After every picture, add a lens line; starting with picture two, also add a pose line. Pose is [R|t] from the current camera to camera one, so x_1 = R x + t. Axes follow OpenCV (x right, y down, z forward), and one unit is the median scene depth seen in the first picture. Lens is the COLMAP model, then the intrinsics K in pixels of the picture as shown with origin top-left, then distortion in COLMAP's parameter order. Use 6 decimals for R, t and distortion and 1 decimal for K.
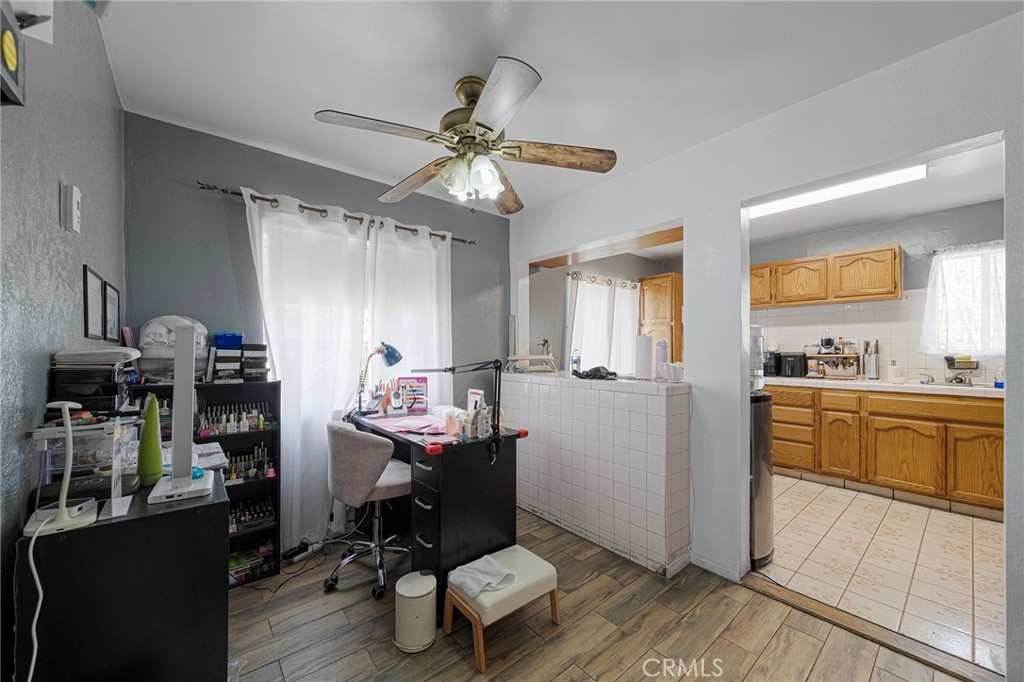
lens RADIAL K [[383.2, 0, 507.4], [0, 383.2, 353.0], [0, 0, 1]] dist [-0.001211, -0.000200]
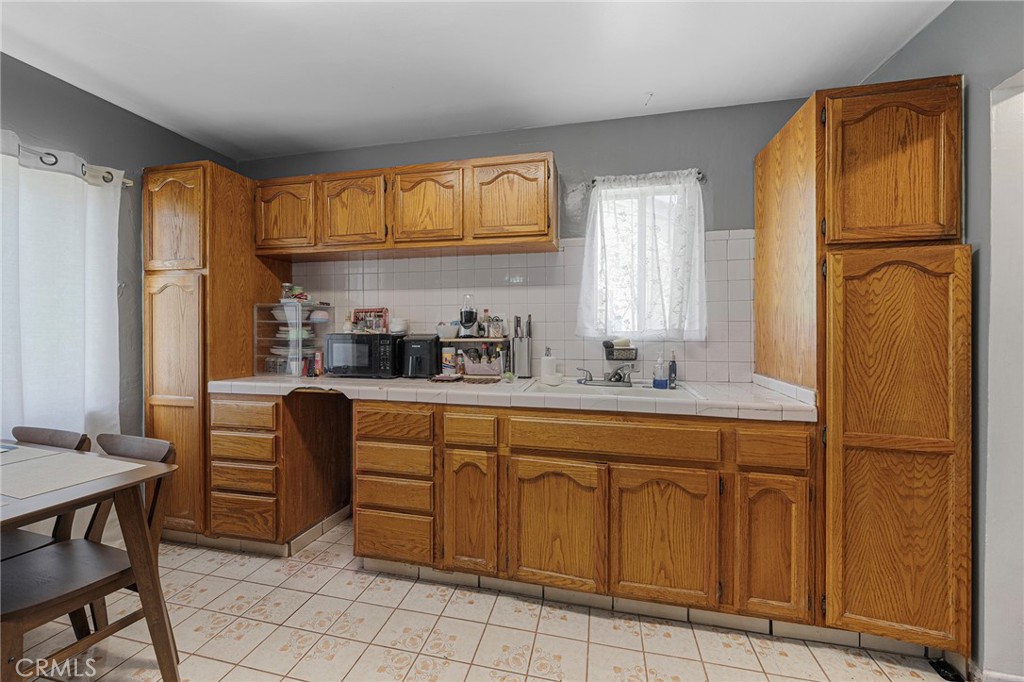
lens RADIAL K [[408.8, 0, 506.4], [0, 408.8, 333.2], [0, 0, 1]] dist [-0.000688, -0.000105]
pose [[0.796705, 0.001899, 0.604365, 0.608405], [-0.002311, 0.999997, -0.000096, -0.004390], [-0.604364, -0.001320, 0.796707, 0.561705]]
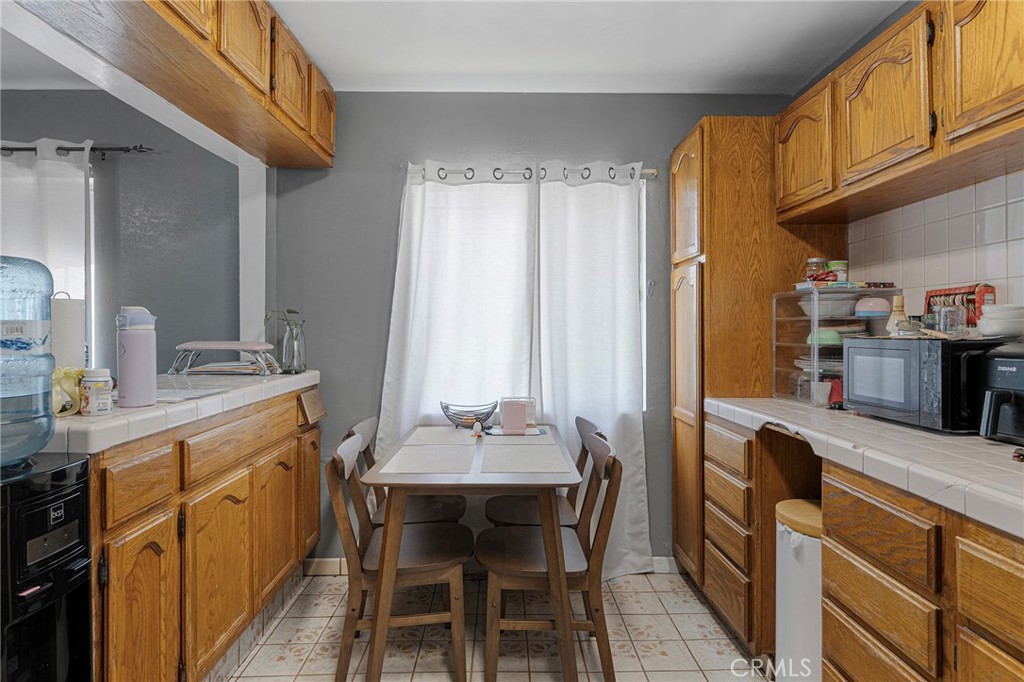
lens RADIAL K [[574.7, 0, 510.8], [0, 574.7, 333.7], [0, 0, 1]] dist [0.001305, 0.000840]
pose [[0.780888, 0.004777, -0.624652, 0.906134], [-0.003227, 0.999988, 0.003614, -0.008227], [0.624662, -0.000806, 0.780895, 0.662197]]
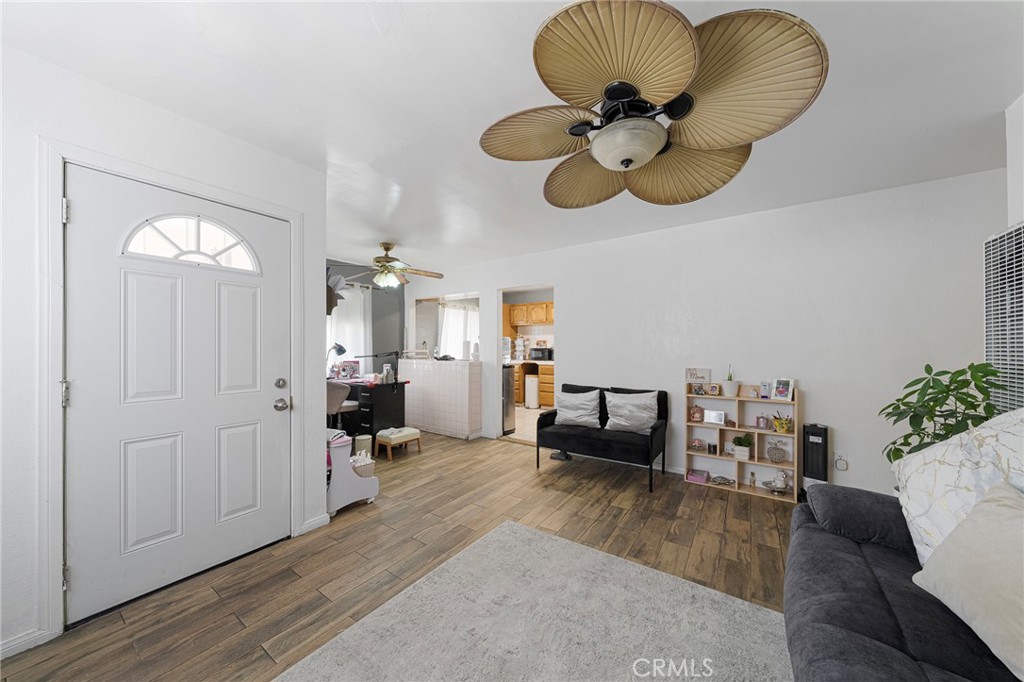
lens RADIAL K [[349.8, 0, 504.5], [0, 349.8, 344.7], [0, 0, 1]] dist [-0.000174, -0.000081]
pose [[0.963719, 0.003734, 0.266893, 0.023996], [-0.000589, 0.999929, -0.011863, 0.001586], [-0.266919, 0.011276, 0.963653, -0.802437]]
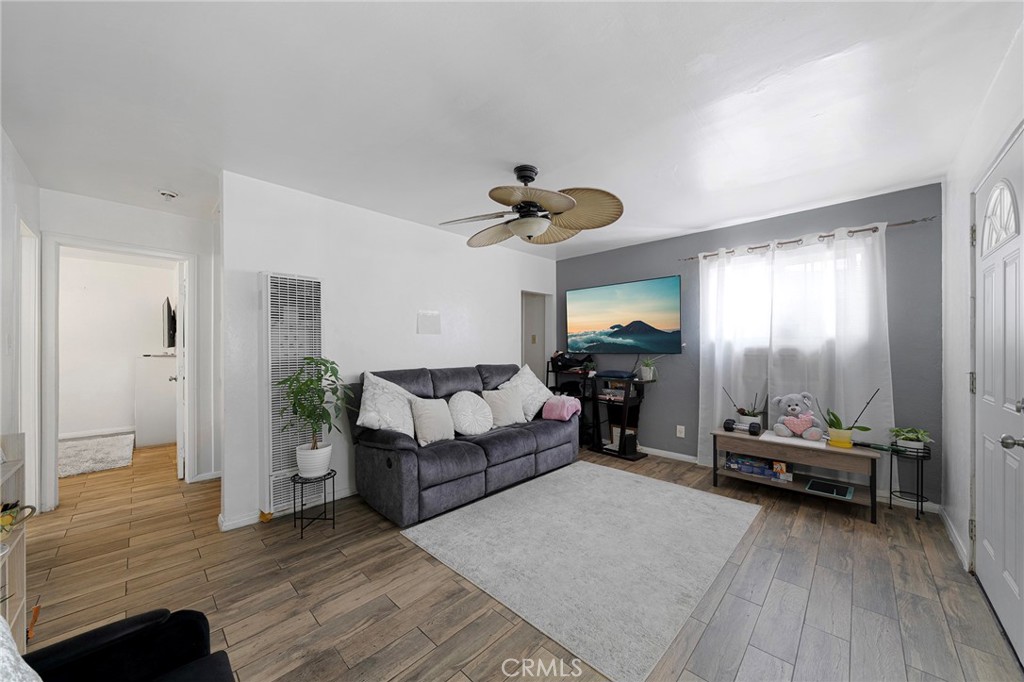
lens RADIAL K [[355.3, 0, 508.7], [0, 355.3, 341.5], [0, 0, 1]] dist [-0.000949, -0.000191]
pose [[-0.995664, 0.005301, -0.092876, 0.402802], [0.007677, 0.999652, -0.025241, 0.008687], [0.092710, -0.025845, -0.995358, 0.312949]]
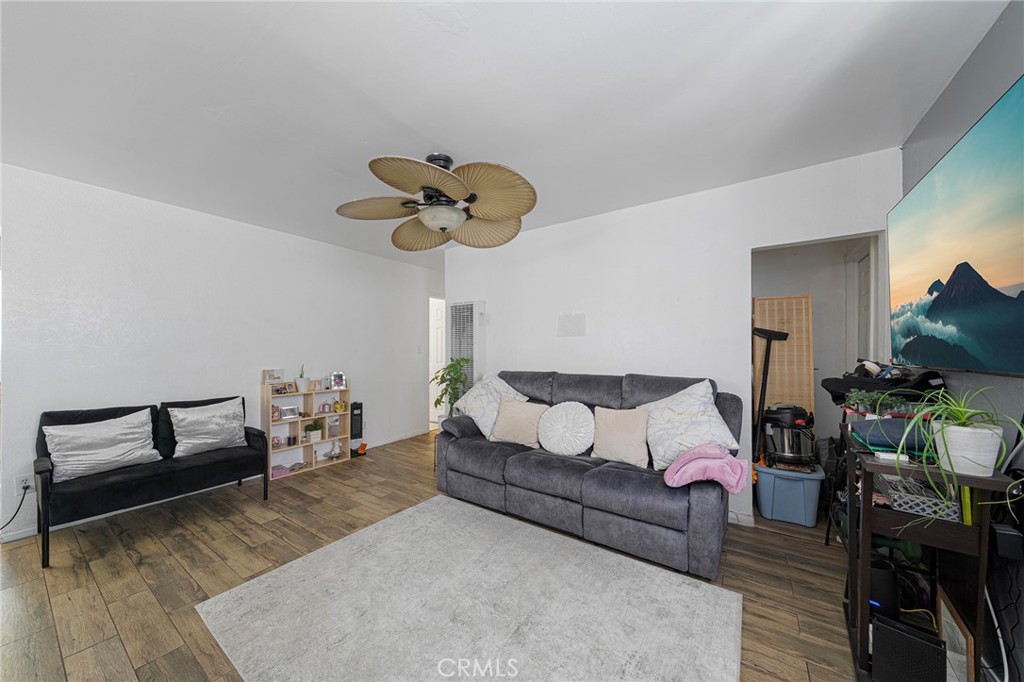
lens RADIAL K [[349.8, 0, 504.5], [0, 349.8, 344.7], [0, 0, 1]] dist [-0.000174, -0.000081]
pose [[-0.264153, 0.017285, 0.964326, -0.386983], [-0.001074, 0.999834, -0.018216, 0.000213], [-0.964480, -0.005847, -0.264091, -0.360812]]
